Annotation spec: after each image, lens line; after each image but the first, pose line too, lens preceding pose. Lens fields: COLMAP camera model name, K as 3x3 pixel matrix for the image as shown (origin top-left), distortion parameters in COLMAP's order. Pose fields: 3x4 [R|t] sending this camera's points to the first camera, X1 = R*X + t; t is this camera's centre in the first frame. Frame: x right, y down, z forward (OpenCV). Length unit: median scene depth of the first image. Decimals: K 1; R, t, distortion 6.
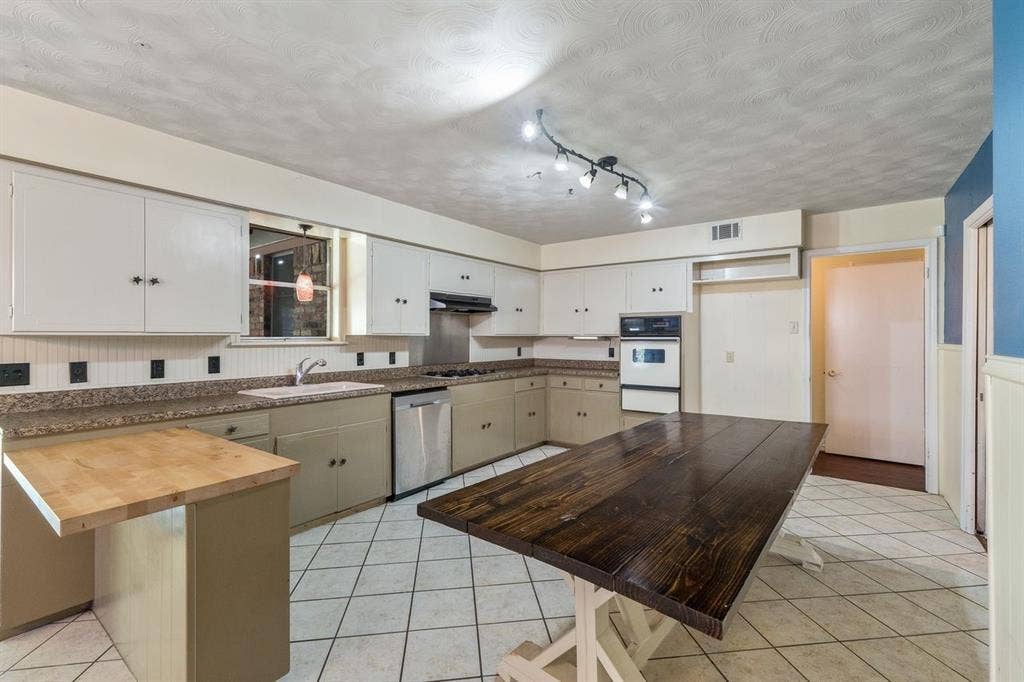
lens RADIAL K [[447.1, 0, 512.0], [0, 447.1, 341.0], [0, 0, 1]] dist [-0.000420, 0.000007]
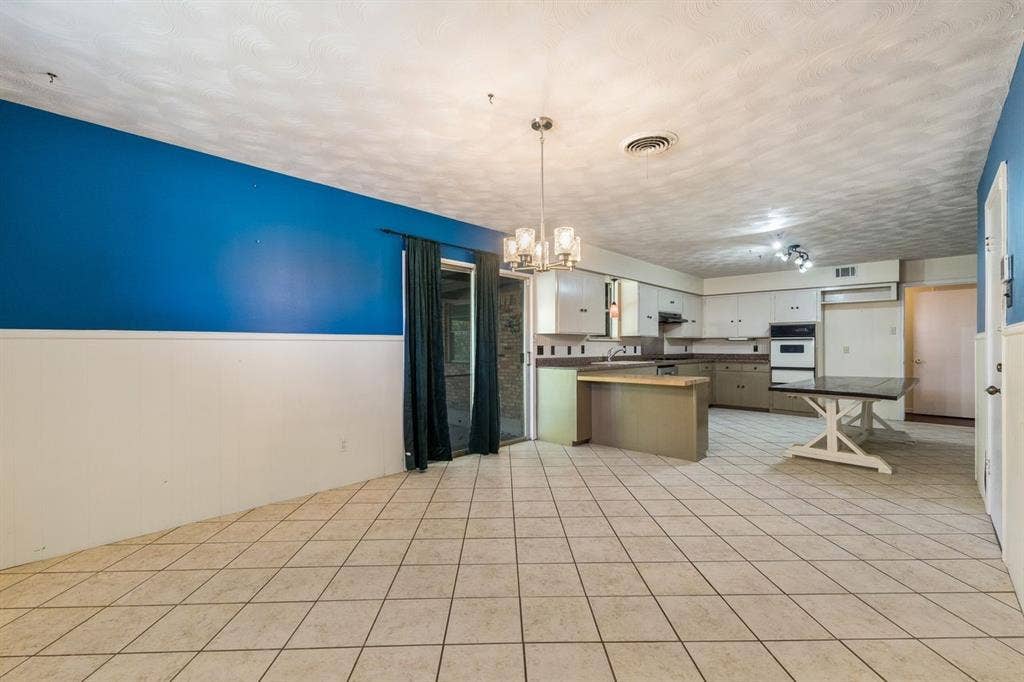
lens RADIAL K [[413.5, 0, 511.3], [0, 413.5, 352.2], [0, 0, 1]] dist [0.000282, 0.000092]
pose [[0.989471, 0.002156, -0.144717, -0.504539], [-0.001281, 0.999980, 0.006136, 0.038625], [0.144728, -0.005886, 0.989454, -0.663680]]
